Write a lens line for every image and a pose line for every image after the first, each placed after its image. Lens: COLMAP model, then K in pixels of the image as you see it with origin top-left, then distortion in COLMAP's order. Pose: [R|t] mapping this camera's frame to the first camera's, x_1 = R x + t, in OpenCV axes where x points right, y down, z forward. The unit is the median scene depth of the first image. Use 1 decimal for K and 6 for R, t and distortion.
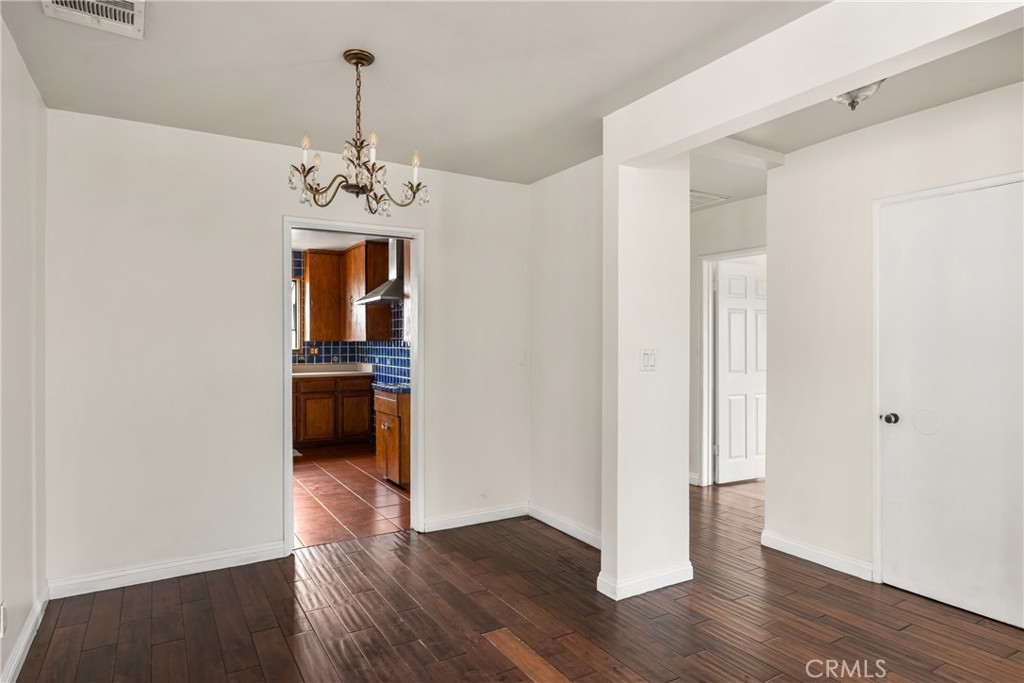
lens RADIAL K [[567.6, 0, 514.1], [0, 567.6, 344.2], [0, 0, 1]] dist [0.004051, 0.000901]
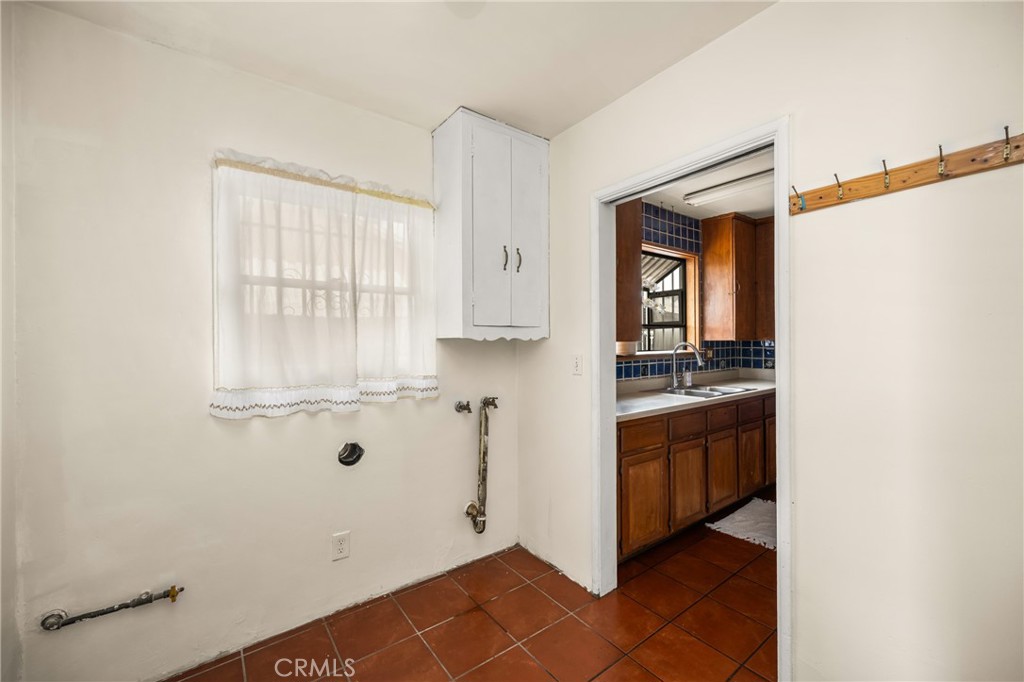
lens RADIAL K [[406.0, 0, 510.1], [0, 406.0, 345.2], [0, 0, 1]] dist [0.001507, -0.001223]
pose [[0.995819, -0.015508, 0.090024, -0.739424], [0.015878, 0.999868, -0.003391, -0.002263], [-0.089960, 0.004806, 0.995934, 0.546474]]
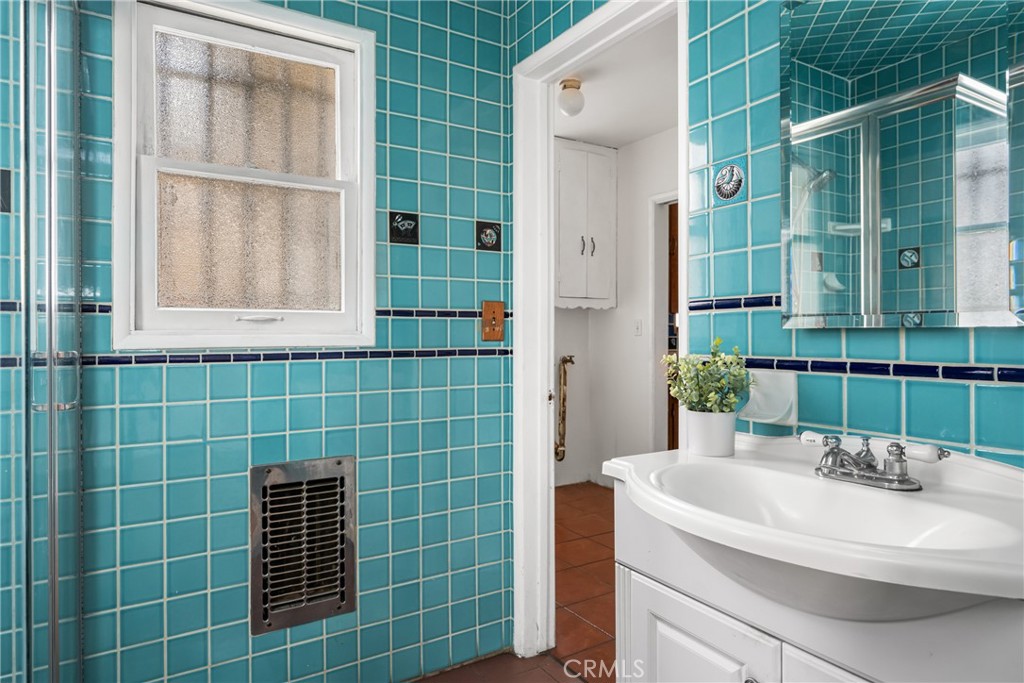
lens RADIAL K [[605.8, 0, 510.3], [0, 605.8, 338.2], [0, 0, 1]] dist [0.001611, -0.002837]
pose [[0.999954, -0.008813, 0.003799, -0.791911], [0.008819, 0.999960, -0.001493, 0.023997], [-0.003785, 0.001526, 0.999992, 0.236883]]
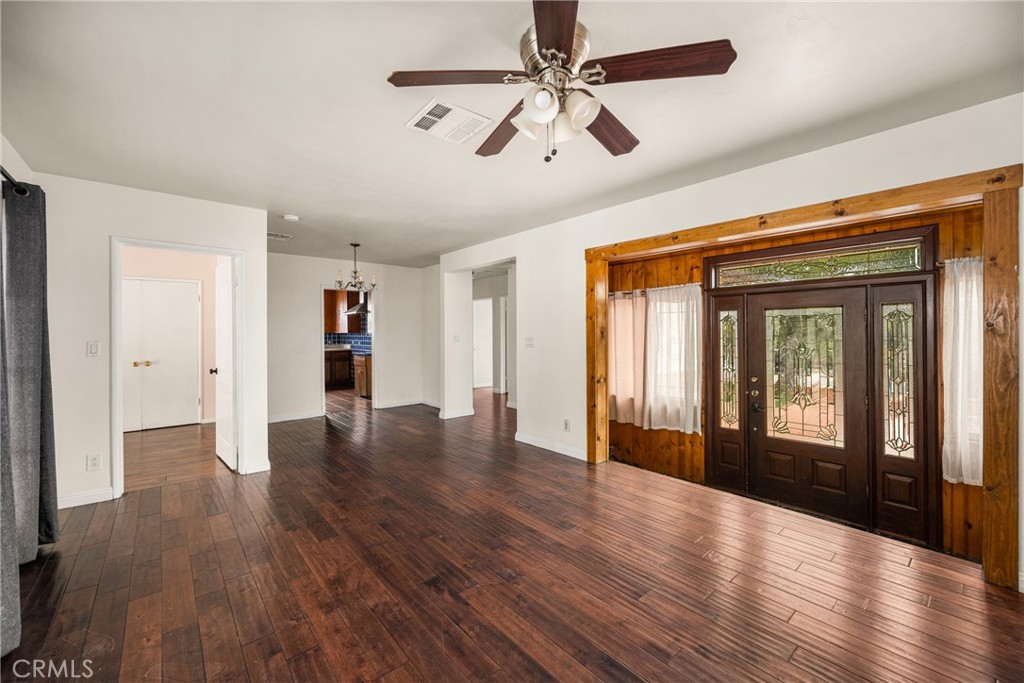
lens RADIAL K [[406.0, 0, 506.8], [0, 406.0, 334.3], [0, 0, 1]] dist [0.001507, -0.001223]
pose [[0.989097, -0.005961, 0.147145, 0.082655], [0.005902, 0.999982, 0.000836, 0.001985], [-0.147148, 0.000042, 0.989115, -0.493165]]
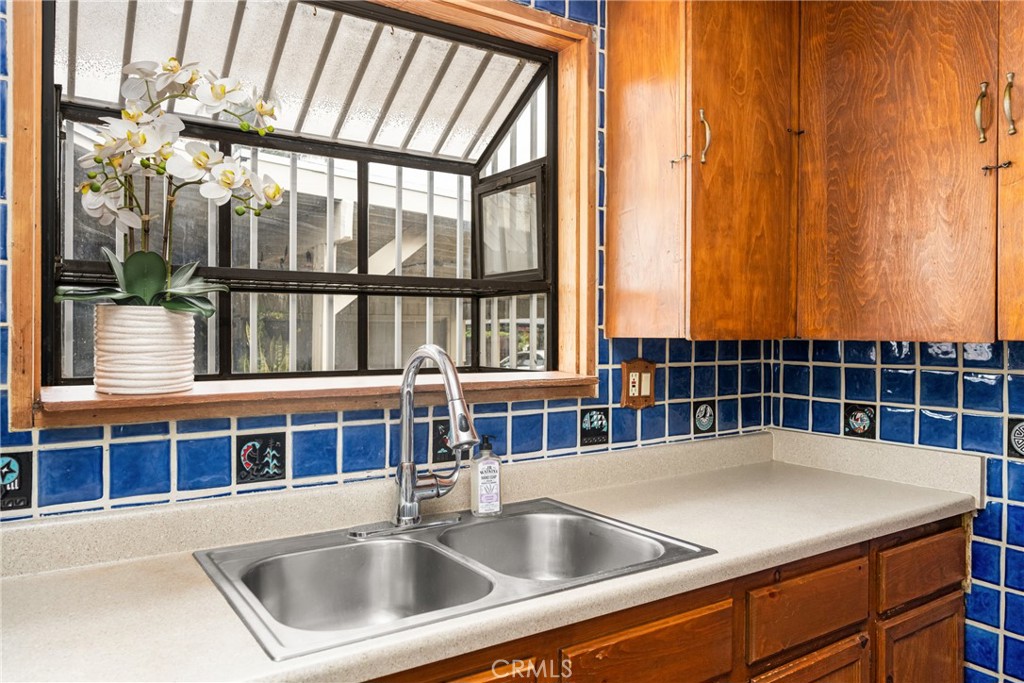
lens RADIAL K [[724.9, 0, 517.4], [0, 724.9, 343.9], [0, 0, 1]] dist [0.009348, -0.002279]
pose [[0.998971, -0.000094, 0.045357, -0.458146], [-0.000344, 0.999953, 0.009658, -0.006794], [-0.045356, -0.009663, 0.998924, 0.811402]]
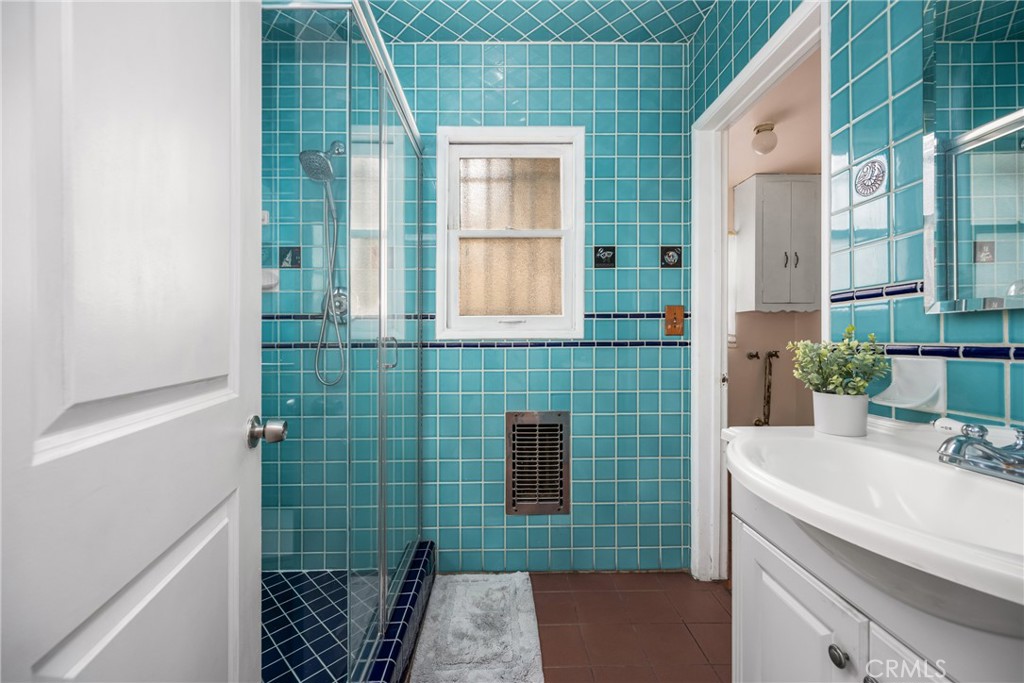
lens RADIAL K [[406.0, 0, 509.2], [0, 406.0, 339.7], [0, 0, 1]] dist [0.001507, -0.001223]
pose [[0.863881, -0.008233, -0.503628, -0.757299], [0.005993, 0.999964, -0.006066, 0.028923], [0.503660, 0.002222, 0.863899, 0.251401]]
